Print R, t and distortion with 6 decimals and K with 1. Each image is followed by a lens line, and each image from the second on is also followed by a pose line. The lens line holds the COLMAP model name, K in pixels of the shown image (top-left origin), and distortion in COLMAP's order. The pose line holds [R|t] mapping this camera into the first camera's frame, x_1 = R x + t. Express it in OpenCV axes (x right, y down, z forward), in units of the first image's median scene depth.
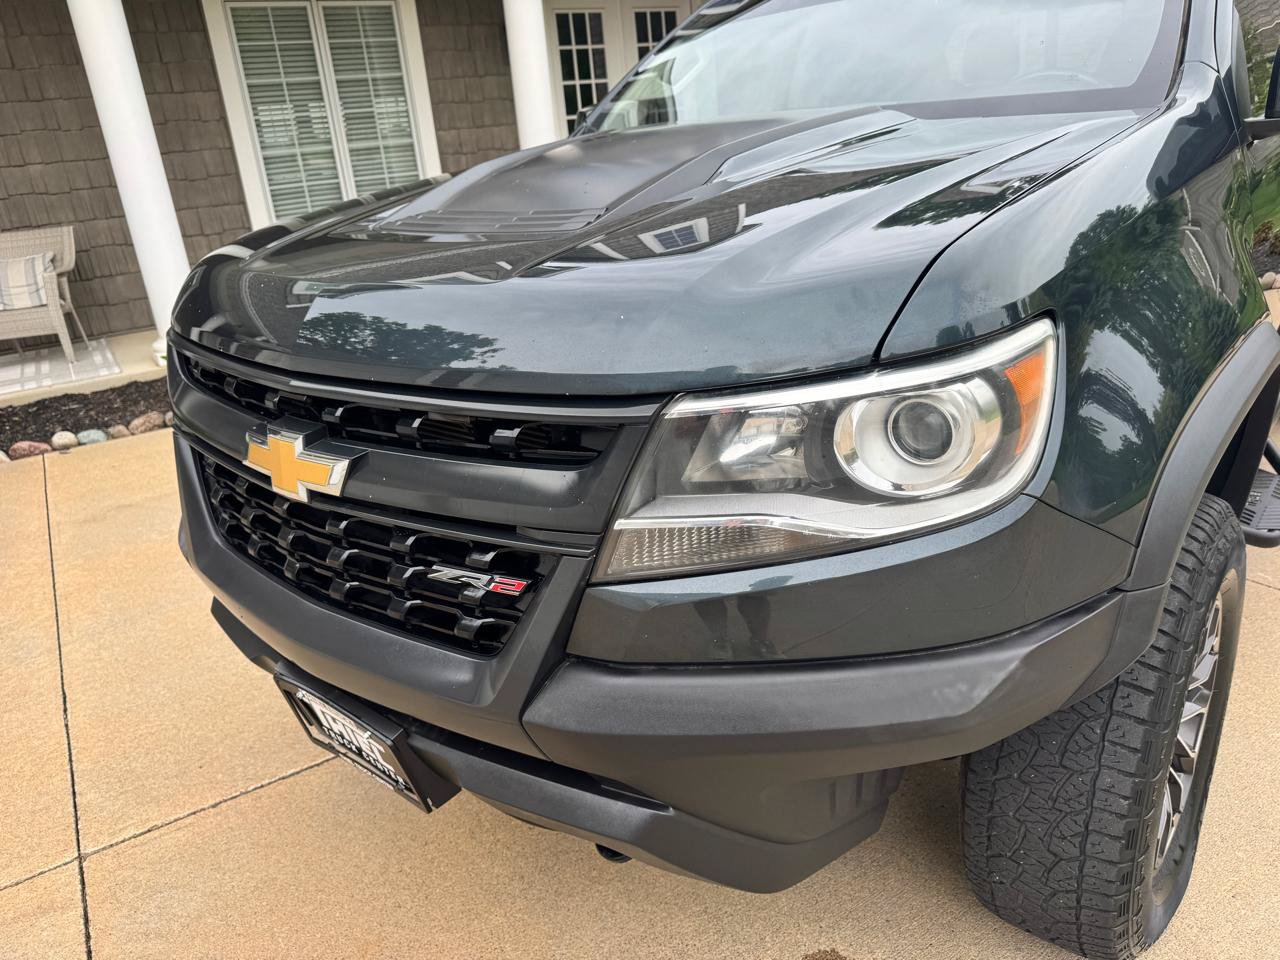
lens RADIAL K [[916.3, 0, 639.1], [0, 916.3, 468.8], [0, 0, 1]] dist [0.036017, -0.046672]
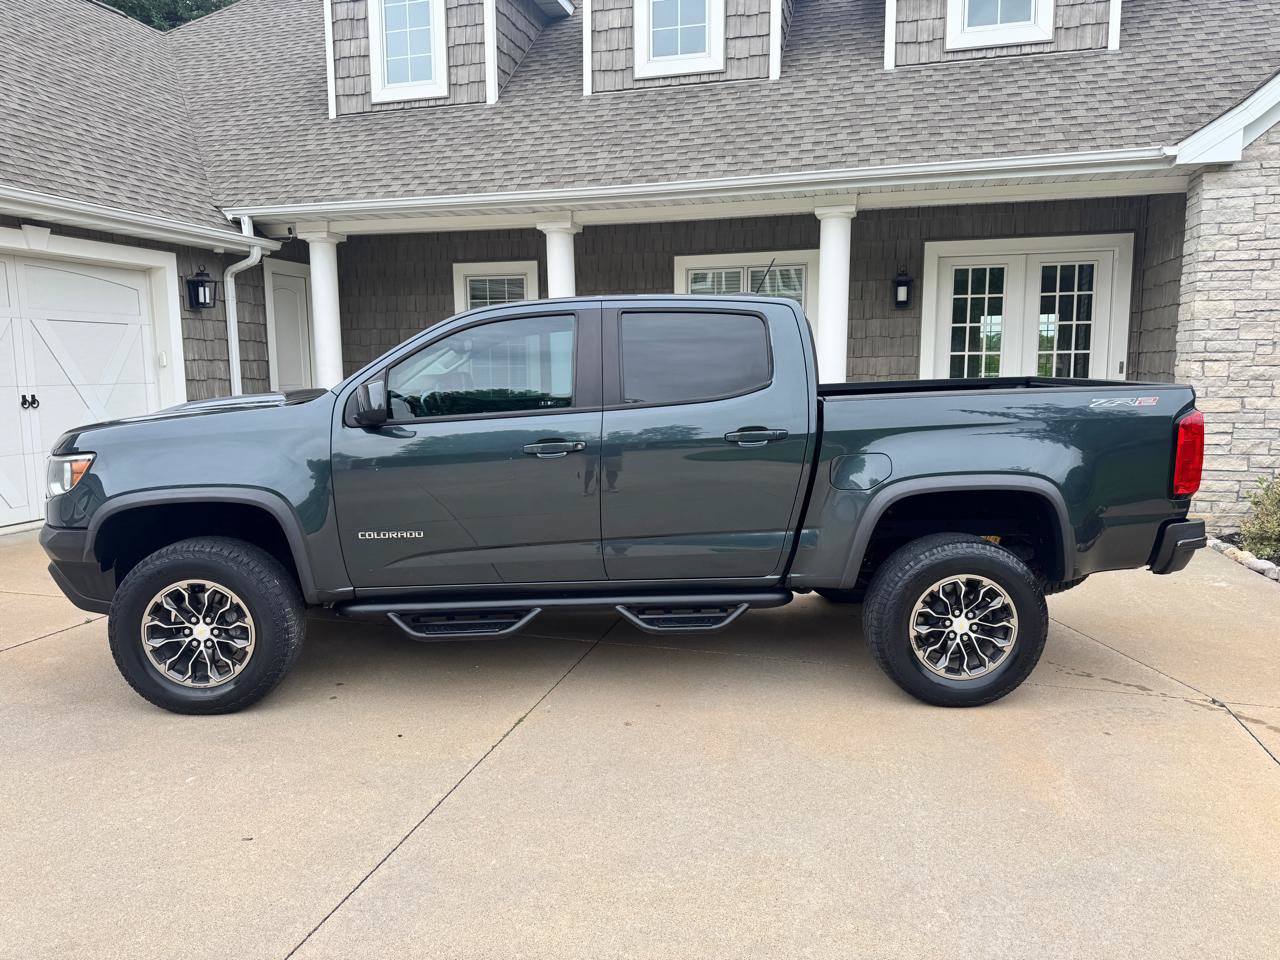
lens RADIAL K [[897.4, 0, 636.6], [0, 897.4, 474.5], [0, 0, 1]] dist [0.064710, -0.069810]
pose [[0.668686, 0.172323, -0.723301, 1.201845], [-0.300658, 0.952364, -0.051059, -0.145186], [0.680047, 0.251608, 0.688643, -0.013755]]
